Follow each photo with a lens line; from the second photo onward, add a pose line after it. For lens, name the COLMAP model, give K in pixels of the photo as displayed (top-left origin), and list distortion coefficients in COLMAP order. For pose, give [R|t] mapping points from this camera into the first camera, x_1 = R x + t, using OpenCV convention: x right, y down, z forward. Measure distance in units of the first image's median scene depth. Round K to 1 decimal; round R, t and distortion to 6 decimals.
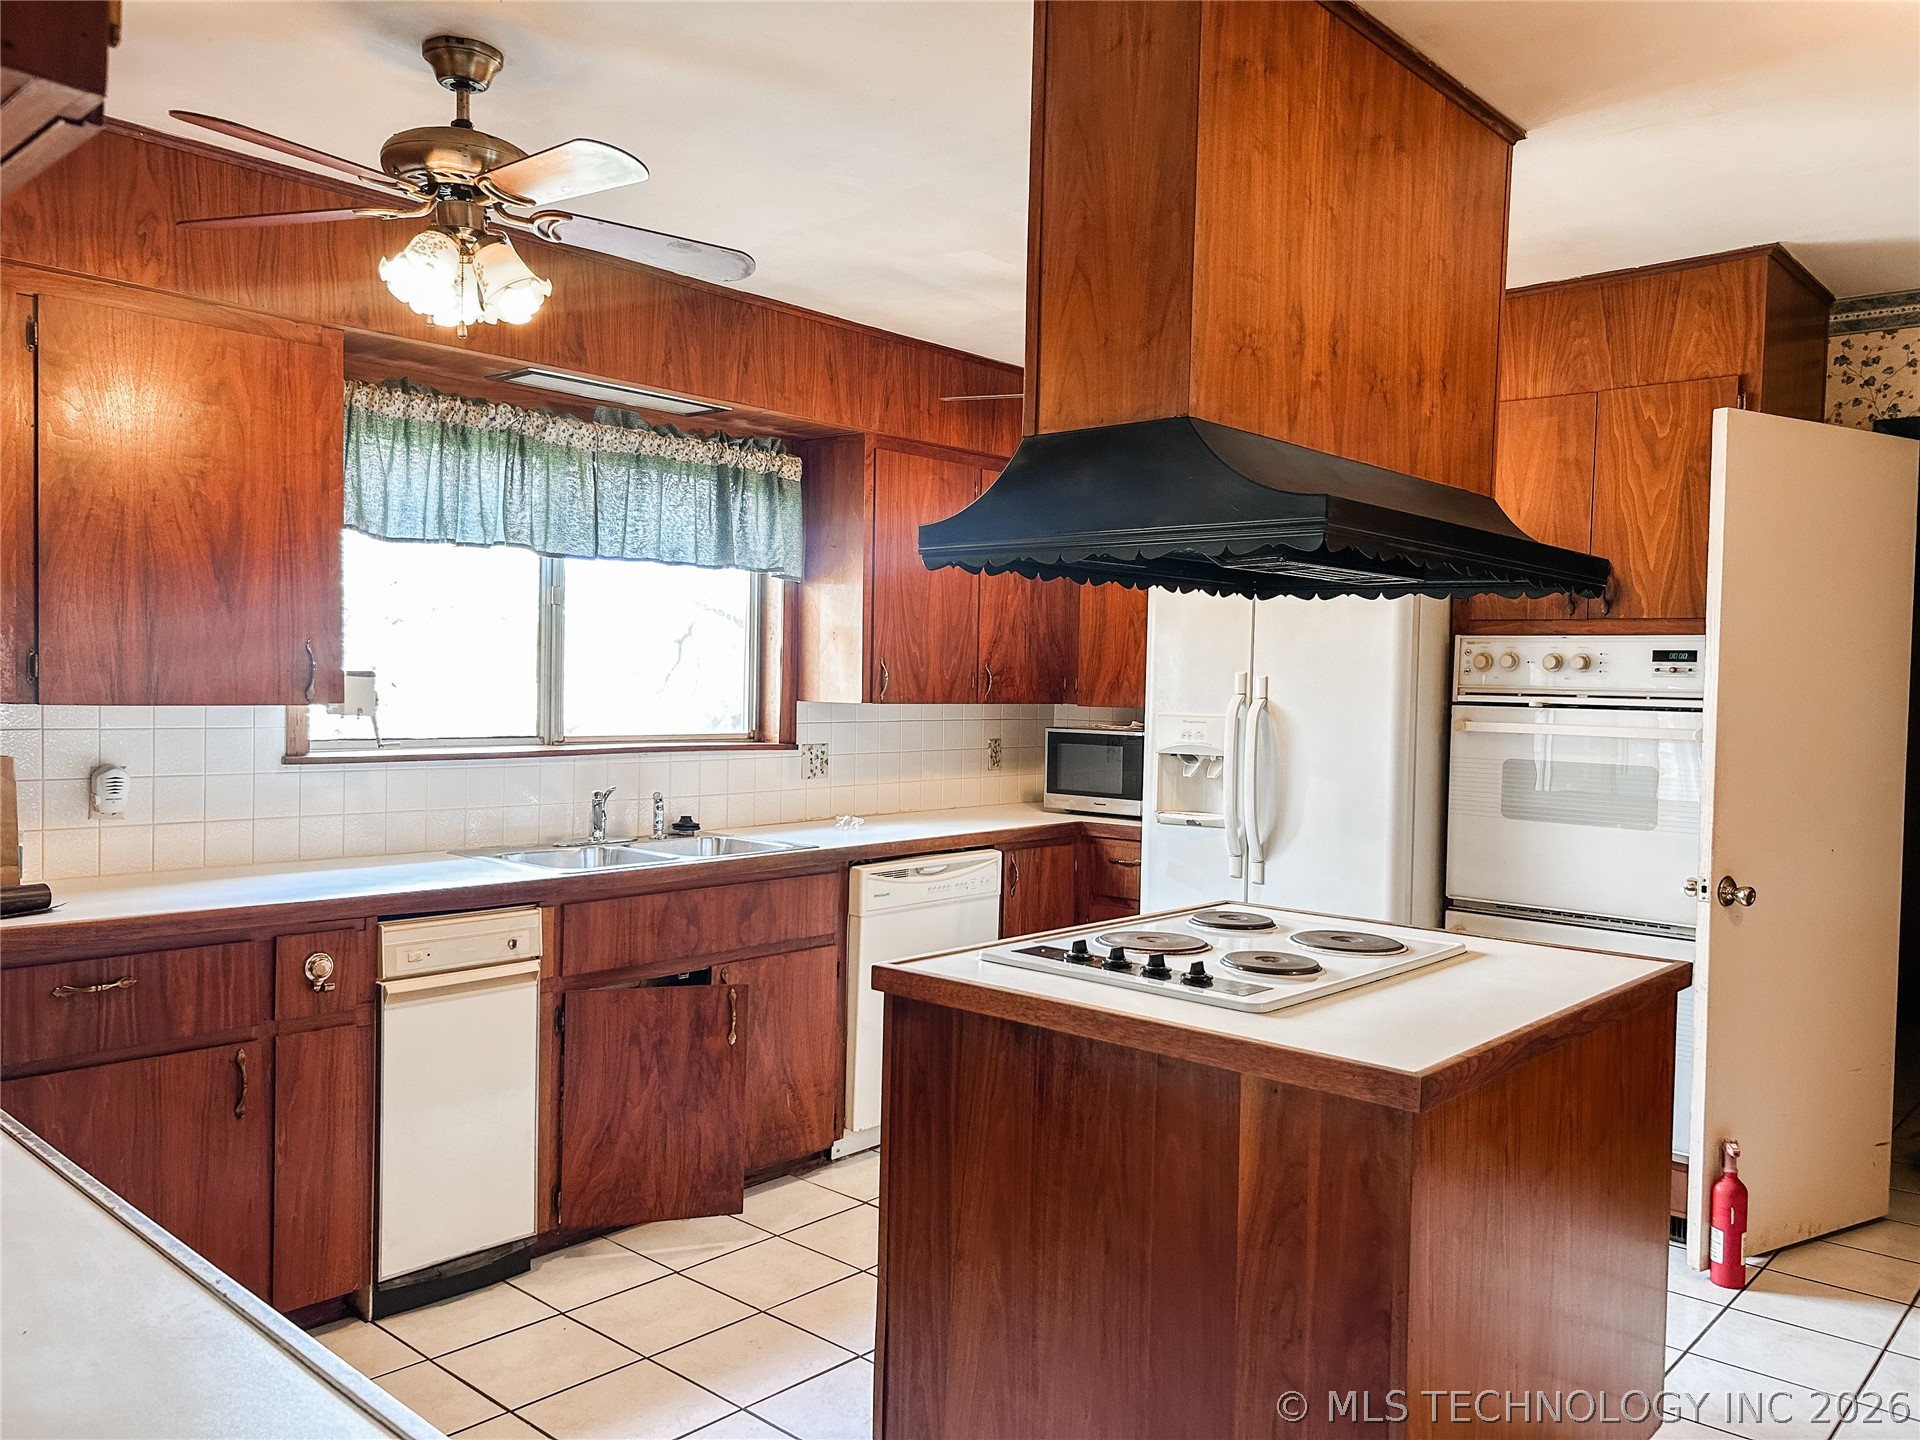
lens RADIAL K [[1448.8, 0, 960.1], [0, 1448.8, 722.0], [0, 0, 1]] dist [0.049416, -0.066093]
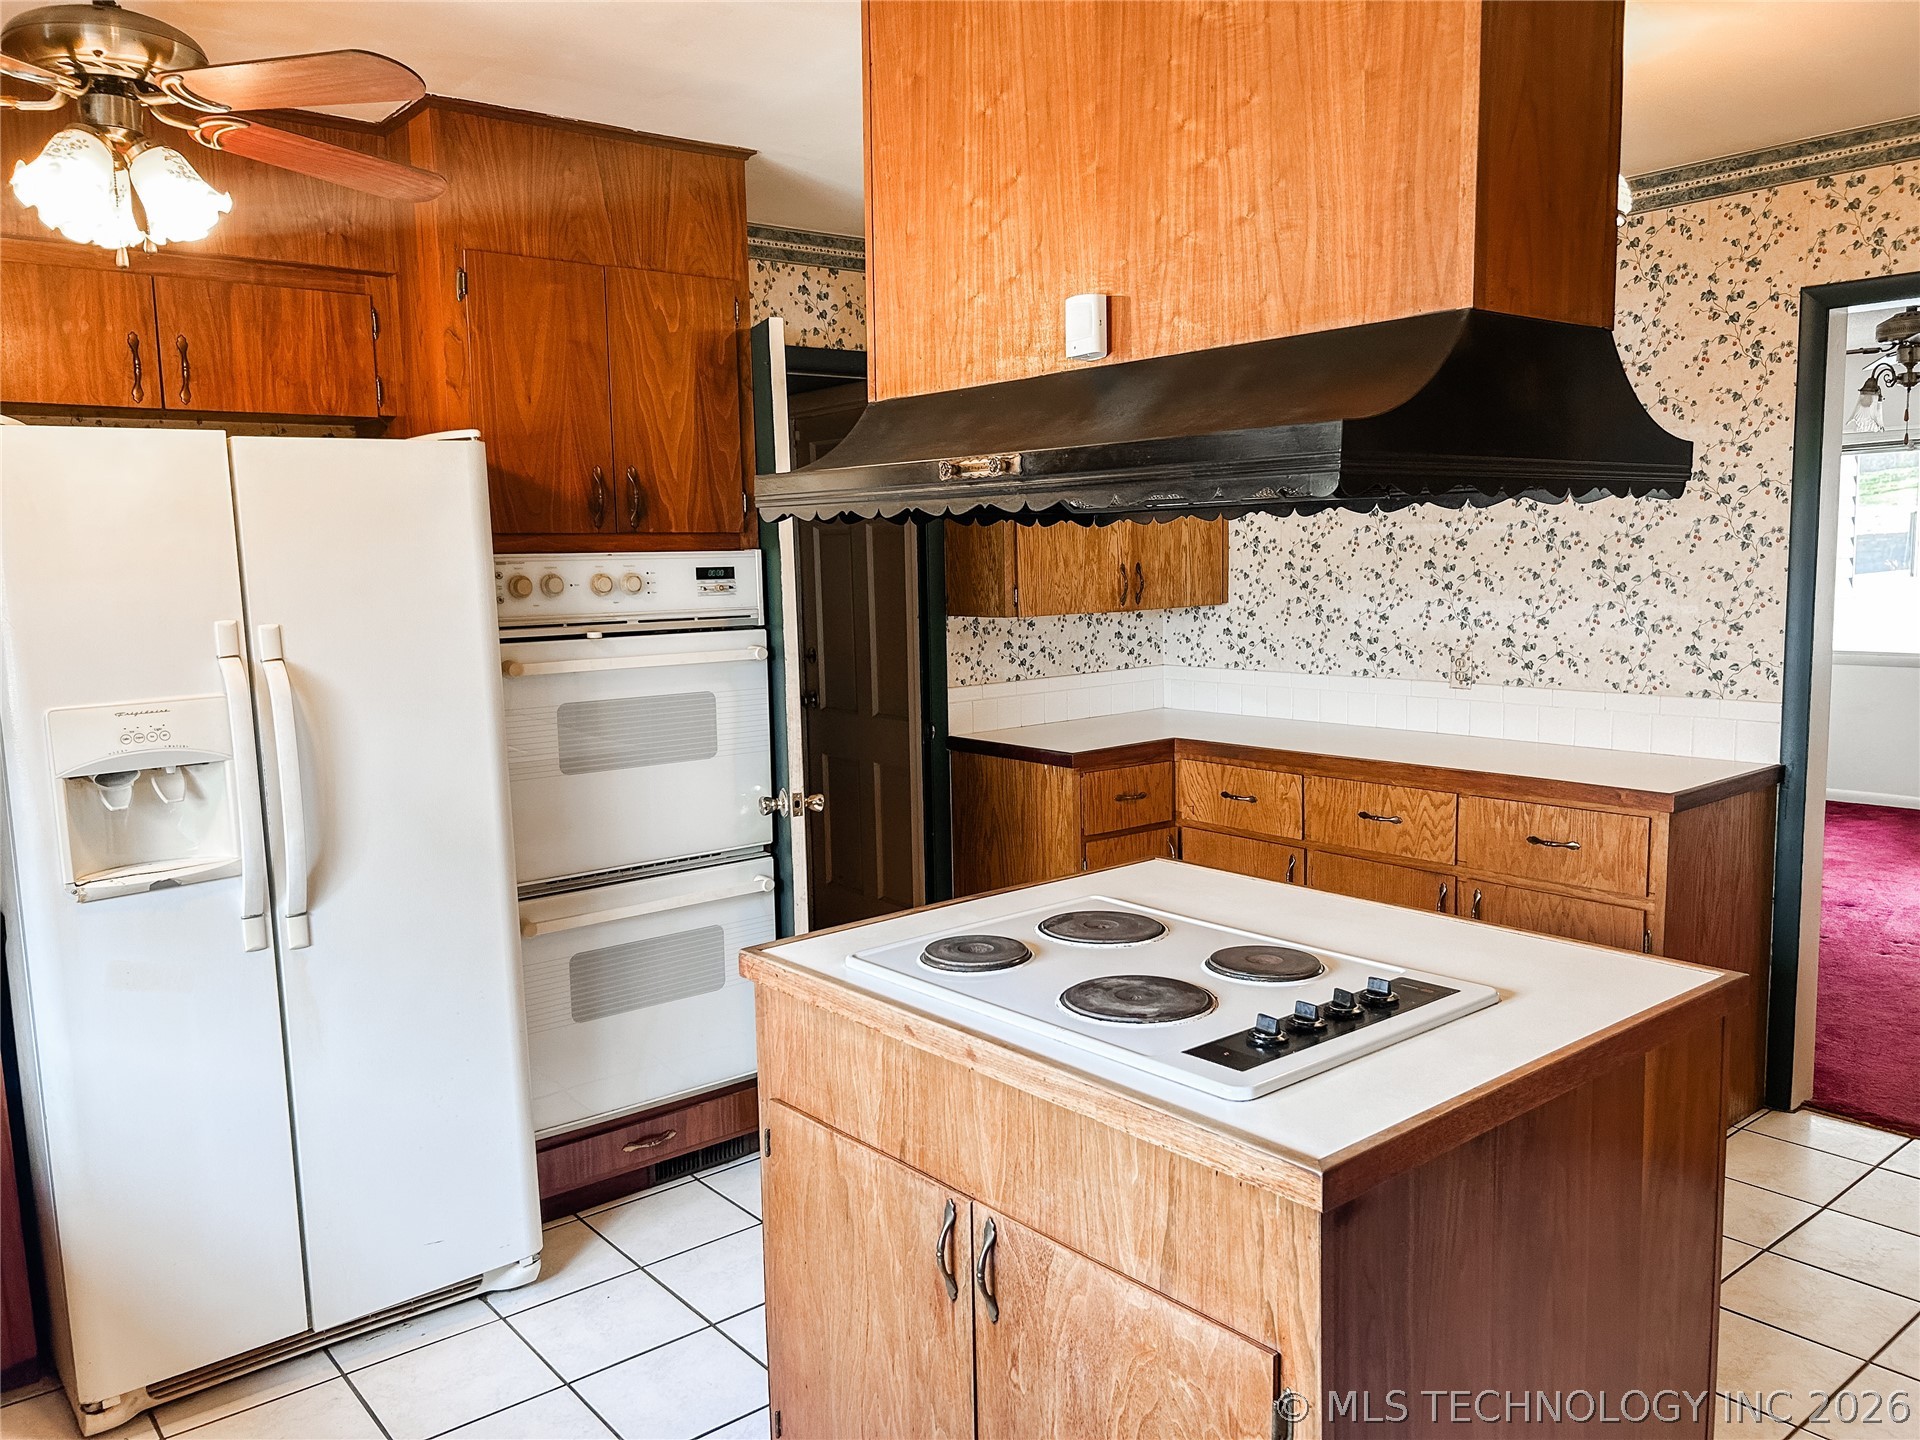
lens RADIAL K [[1448.8, 0, 965.3], [0, 1448.8, 713.5], [0, 0, 1]] dist [0.049416, -0.066093]
pose [[0.147644, -0.133031, 0.980053, -0.404086], [0.055805, 0.990455, 0.126036, -0.061621], [-0.987465, 0.036083, 0.153658, 0.666652]]
